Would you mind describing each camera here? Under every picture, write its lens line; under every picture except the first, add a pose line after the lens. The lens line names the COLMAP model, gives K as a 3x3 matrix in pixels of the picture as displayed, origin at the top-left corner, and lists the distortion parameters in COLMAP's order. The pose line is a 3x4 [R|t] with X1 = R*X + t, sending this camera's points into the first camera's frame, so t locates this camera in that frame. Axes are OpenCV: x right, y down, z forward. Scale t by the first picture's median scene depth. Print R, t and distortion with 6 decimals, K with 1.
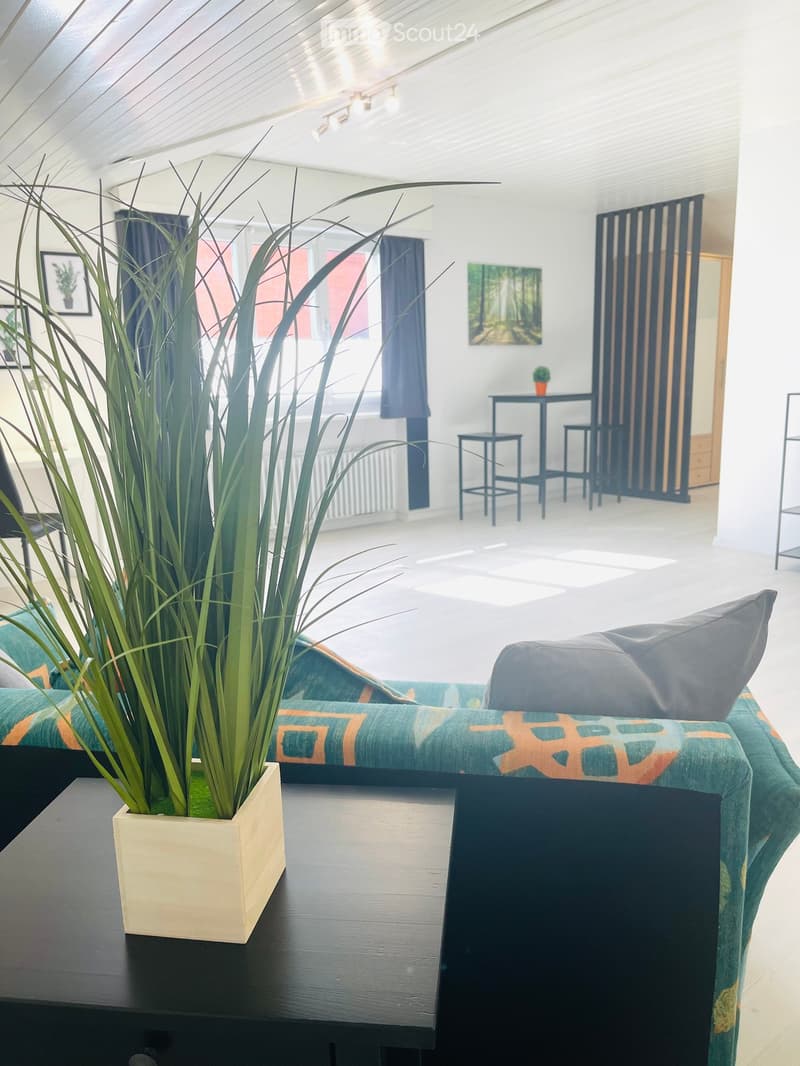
lens RADIAL K [[815.7, 0, 399.1], [0, 815.7, 553.1], [0, 0, 1]] dist [0.020131, -0.004757]
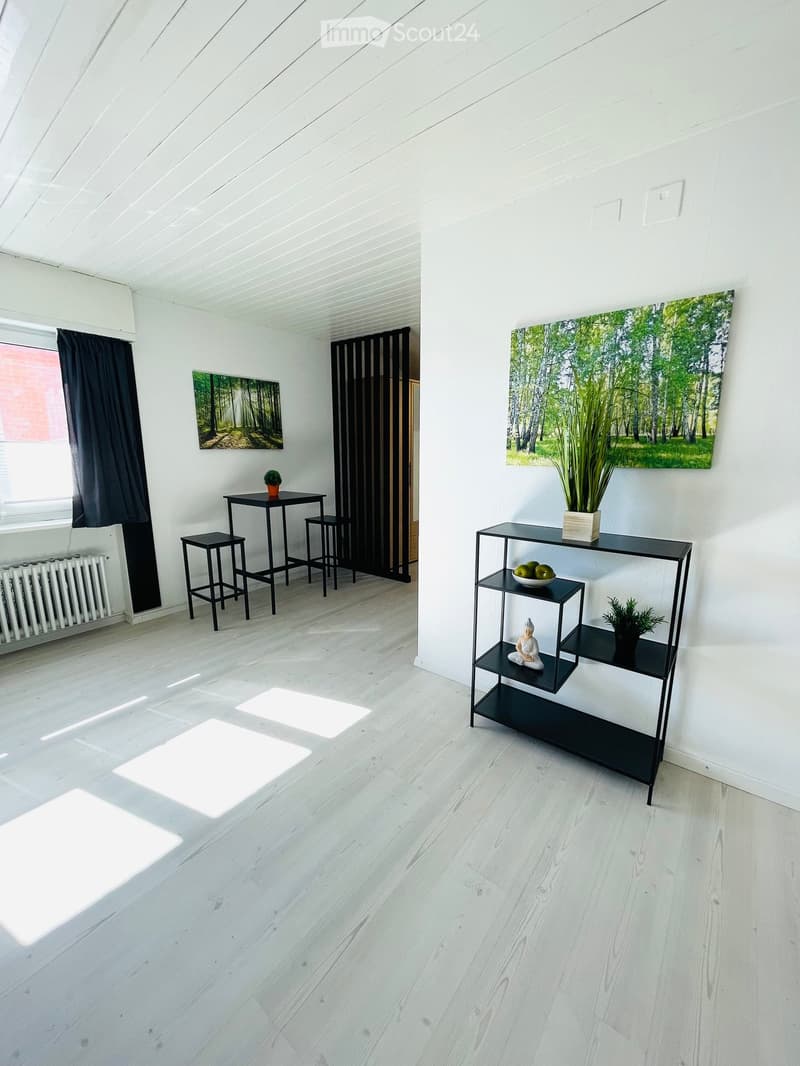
lens RADIAL K [[432.4, 0, 402.2], [0, 432.4, 536.2], [0, 0, 1]] dist [-0.000126, -0.000028]
pose [[0.968680, -0.023859, 0.247162, 0.194517], [0.029815, 0.999348, -0.020380, -0.122313], [-0.246515, 0.027111, 0.968760, 0.396690]]
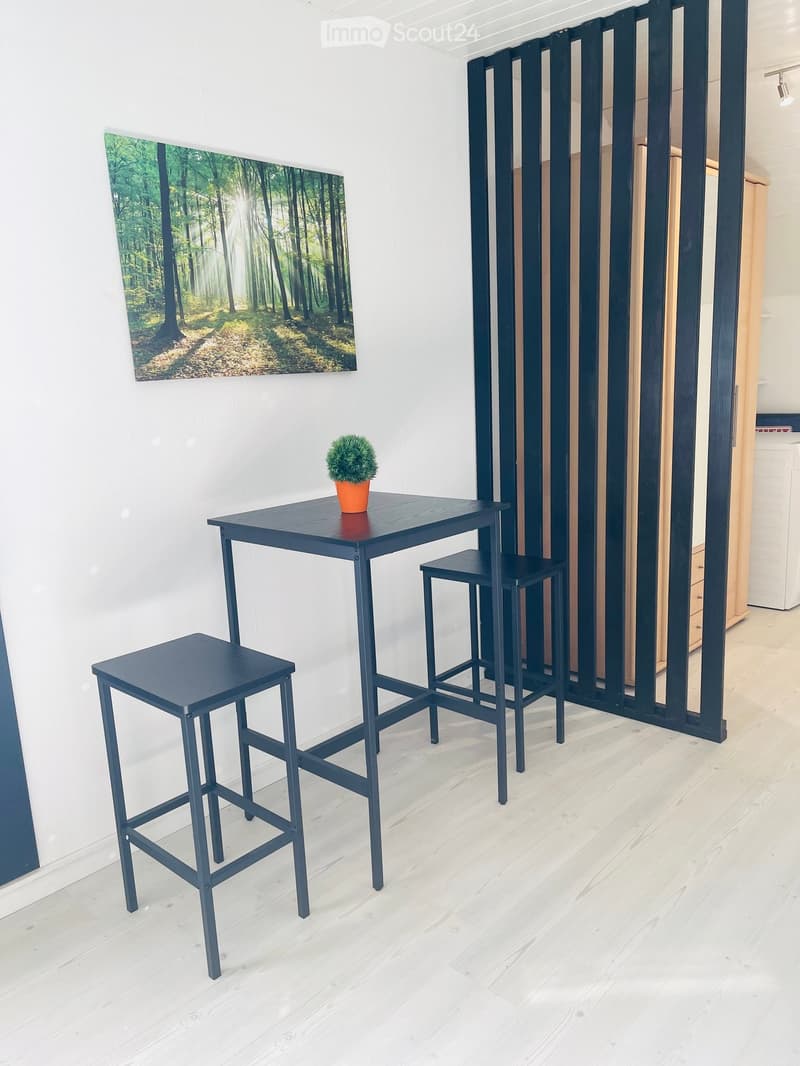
lens RADIAL K [[815.7, 0, 399.1], [0, 815.7, 553.1], [0, 0, 1]] dist [0.020131, -0.004757]
pose [[0.985791, -0.055649, 0.158492, 0.134168], [0.056414, 0.998407, -0.000324, -0.173808], [-0.158221, 0.009261, 0.987360, 0.636296]]
